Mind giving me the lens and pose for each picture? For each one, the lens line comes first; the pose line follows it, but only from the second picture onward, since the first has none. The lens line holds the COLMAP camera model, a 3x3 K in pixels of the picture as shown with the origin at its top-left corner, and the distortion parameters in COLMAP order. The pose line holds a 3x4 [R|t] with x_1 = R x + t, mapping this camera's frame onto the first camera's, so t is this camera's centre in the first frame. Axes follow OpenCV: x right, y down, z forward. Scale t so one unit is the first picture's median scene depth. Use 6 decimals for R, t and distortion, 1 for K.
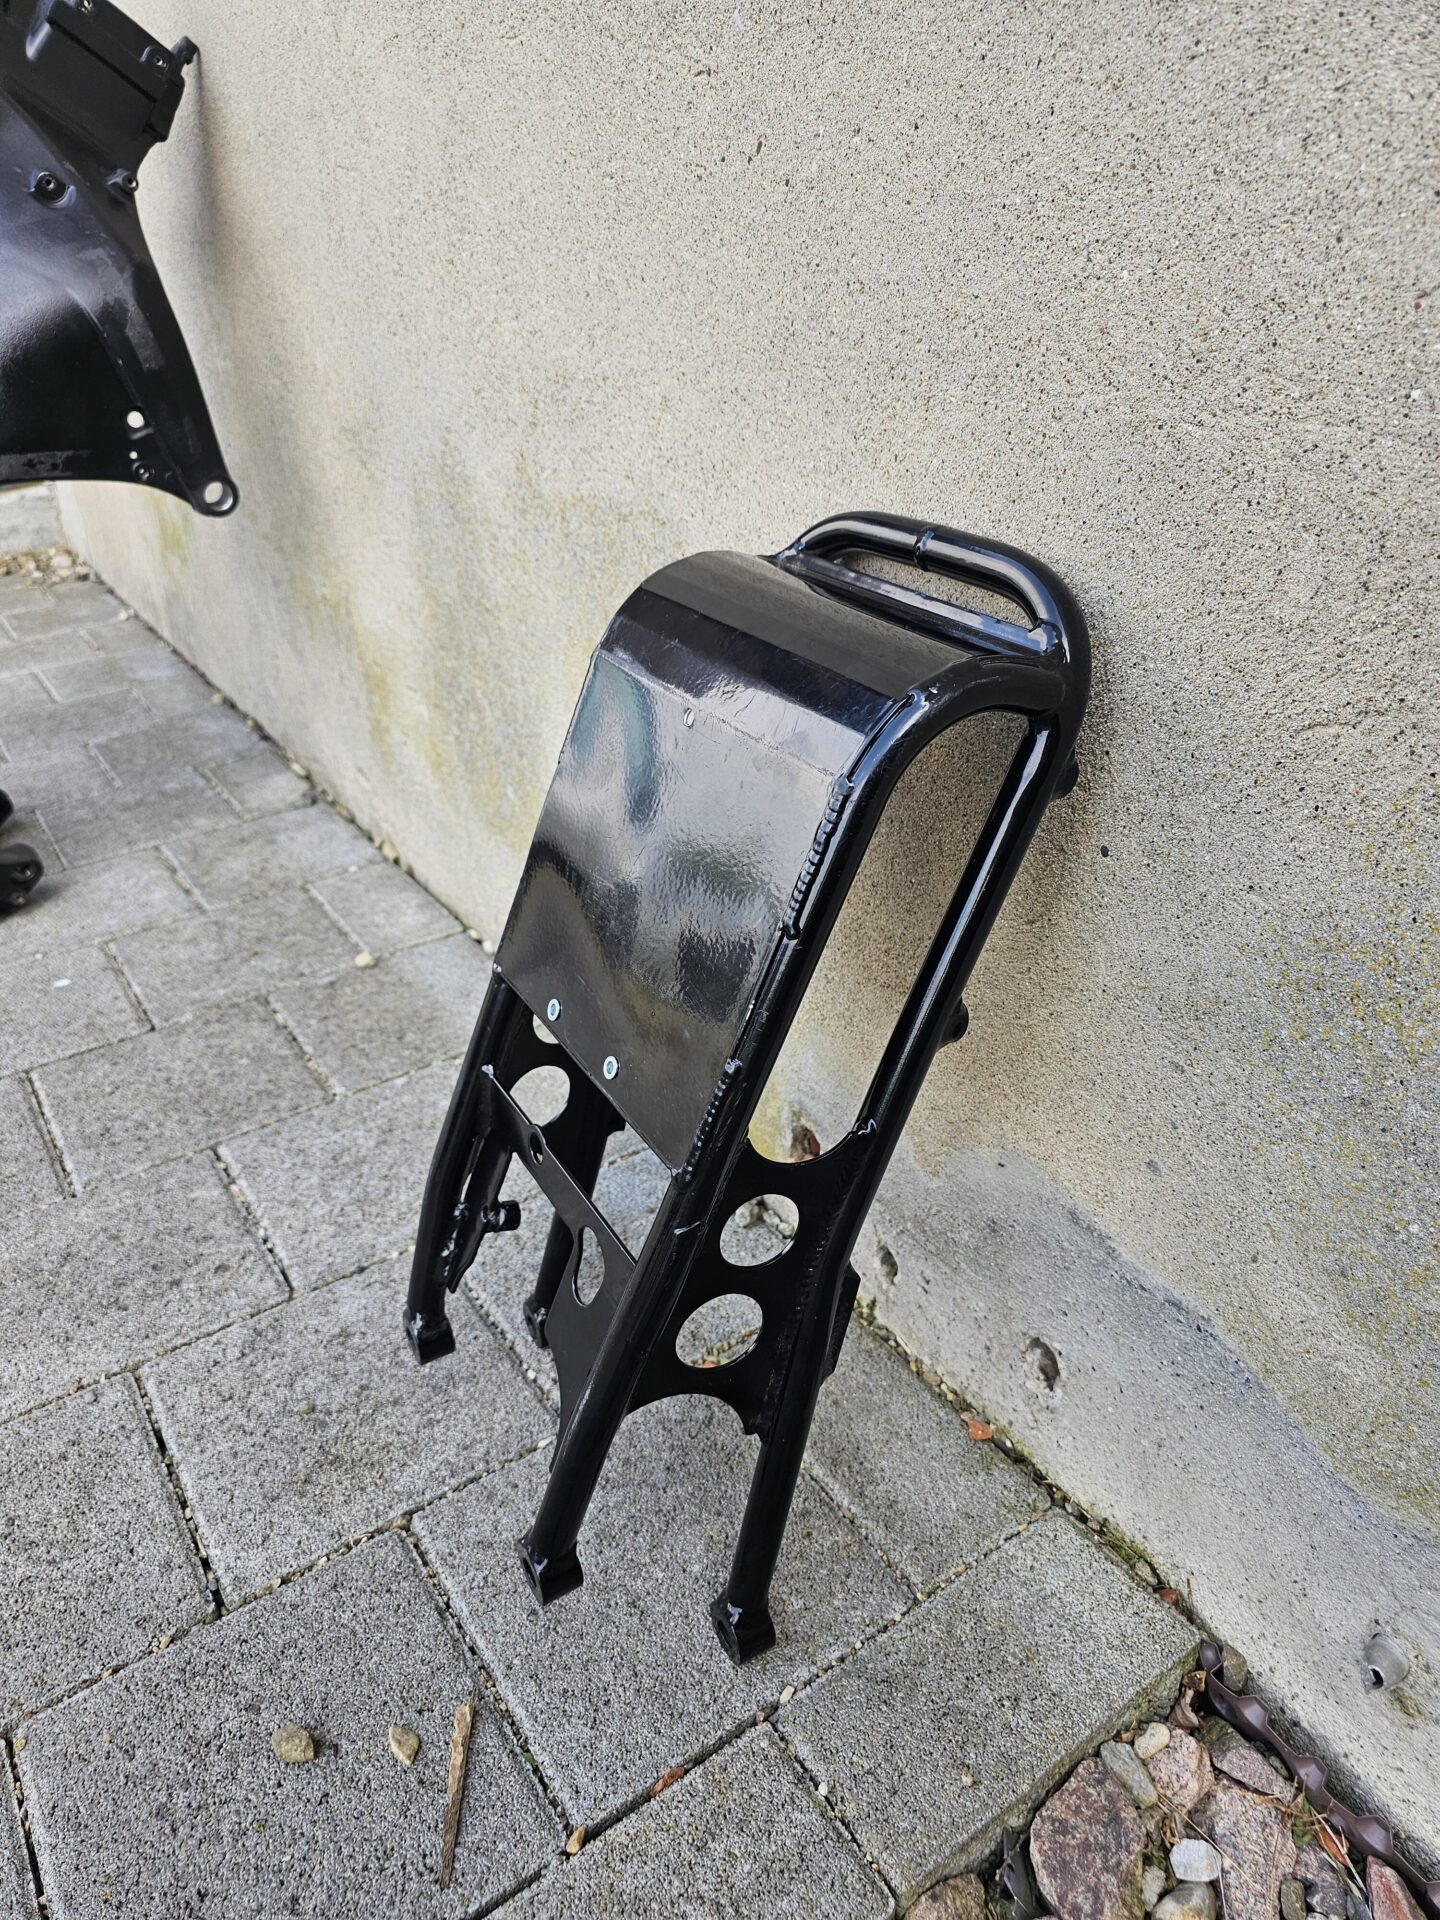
lens RADIAL K [[1295.0, 0, 705.9], [0, 1295.0, 960.2], [0, 0, 1]] dist [0.040764, -0.043954]
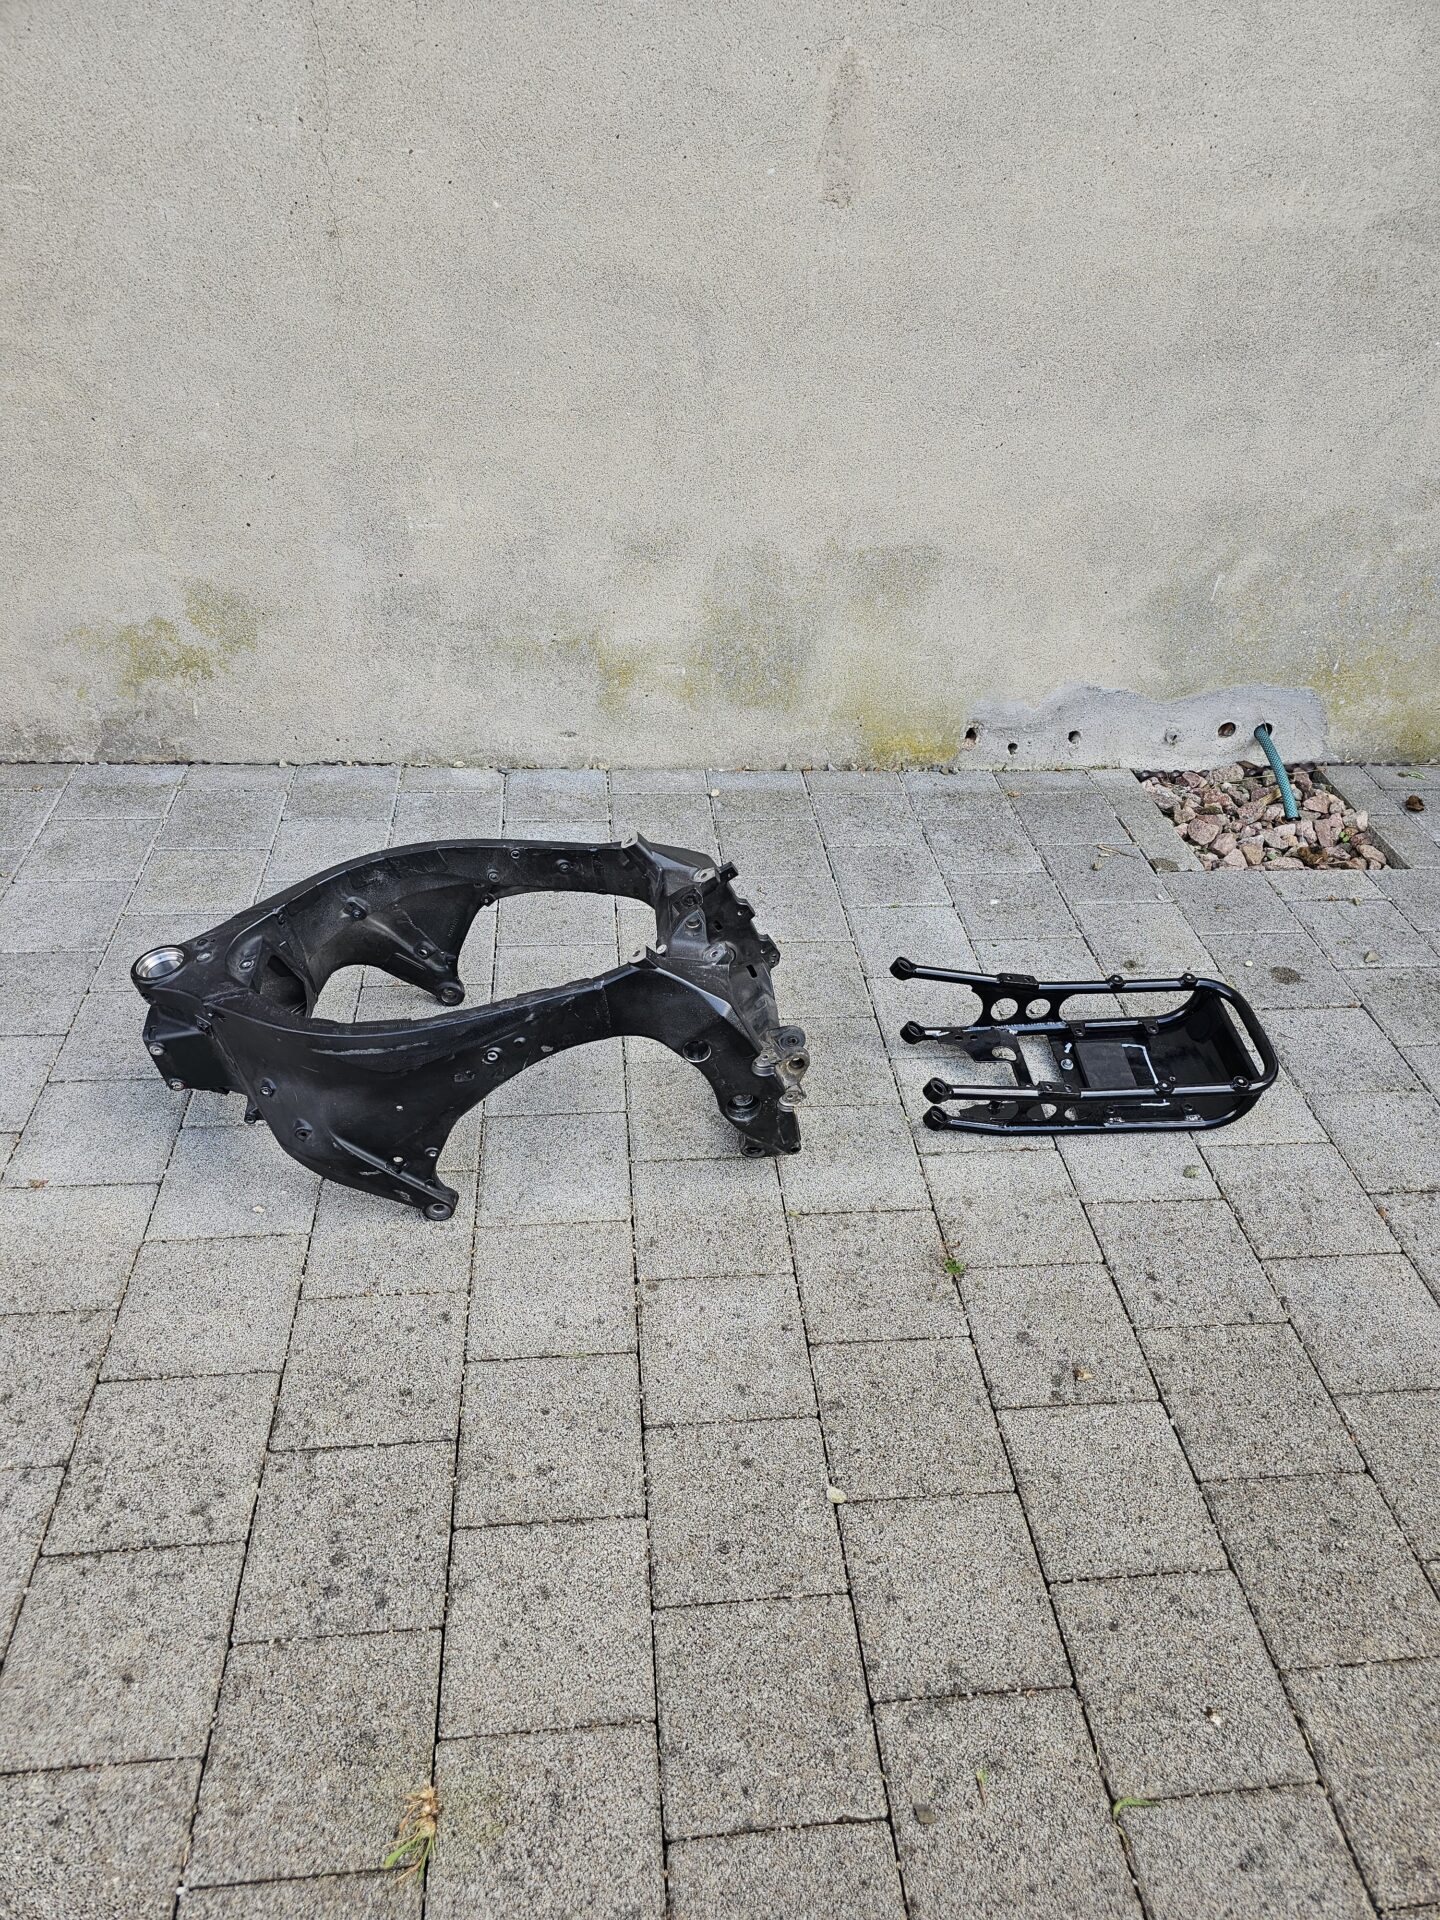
lens RADIAL K [[1263.3, 0, 720.0], [0, 1263.3, 960.0], [0, 0, 1]] dist [0.005142, 0.061490]
pose [[0.468365, -0.475879, 0.744429, -3.168277], [0.393706, 0.866693, 0.306332, -0.643039], [-0.790968, 0.149611, 0.593285, -0.268363]]
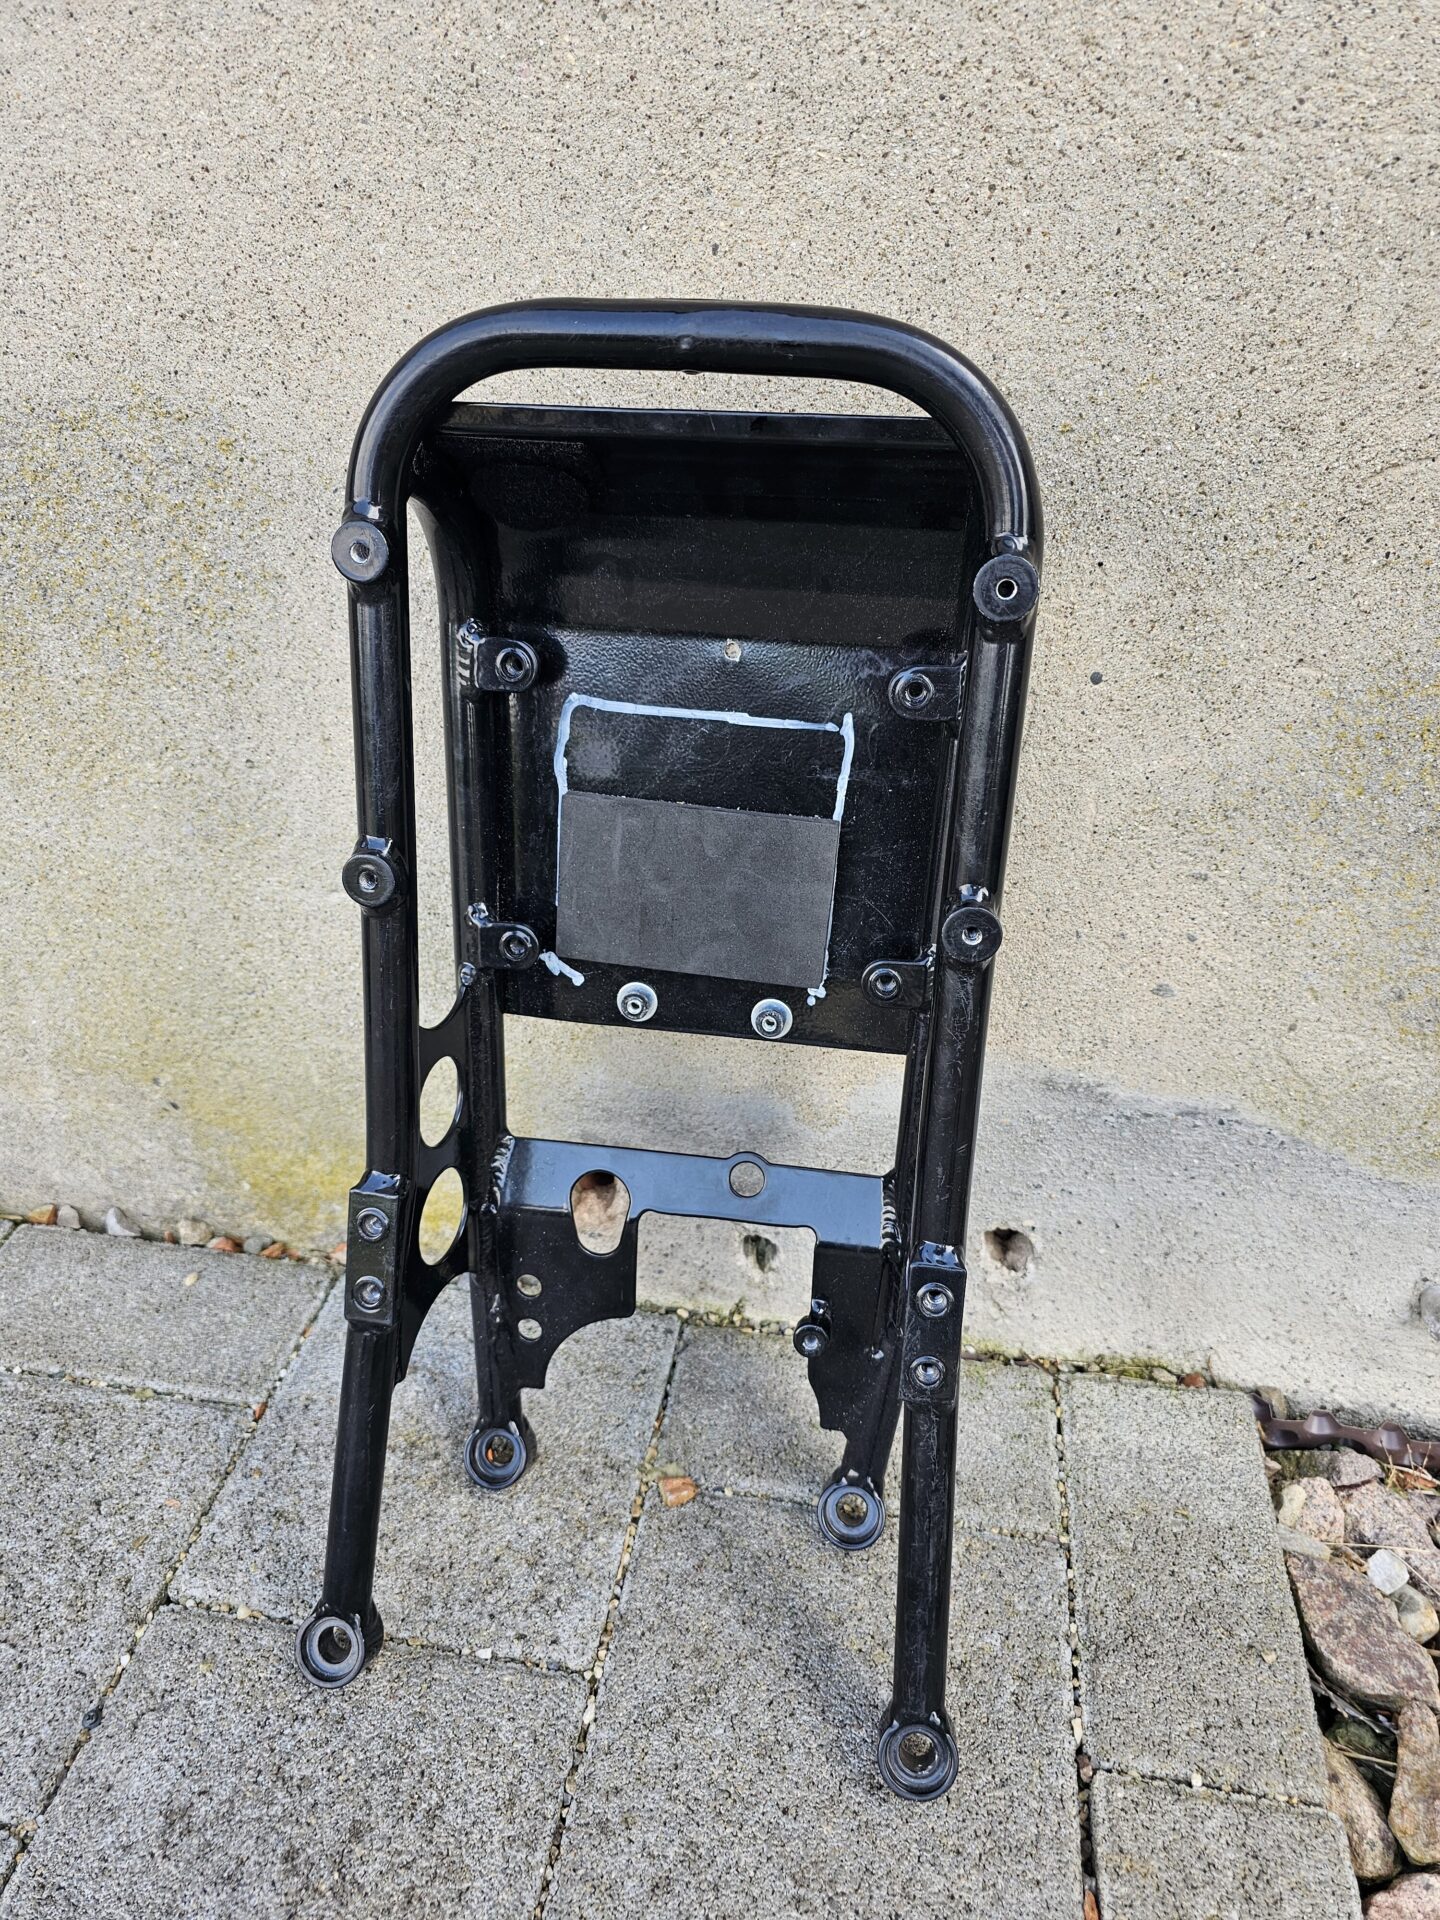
lens RADIAL K [[1320.9, 0, 710.1], [0, 1320.9, 962.4], [0, 0, 1]] dist [0.025428, -0.031026]
pose [[0.689942, -0.376465, 0.618267, -0.384656], [0.346815, 0.921623, 0.174158, -0.116314], [-0.635374, 0.094265, 0.766430, 0.372000]]
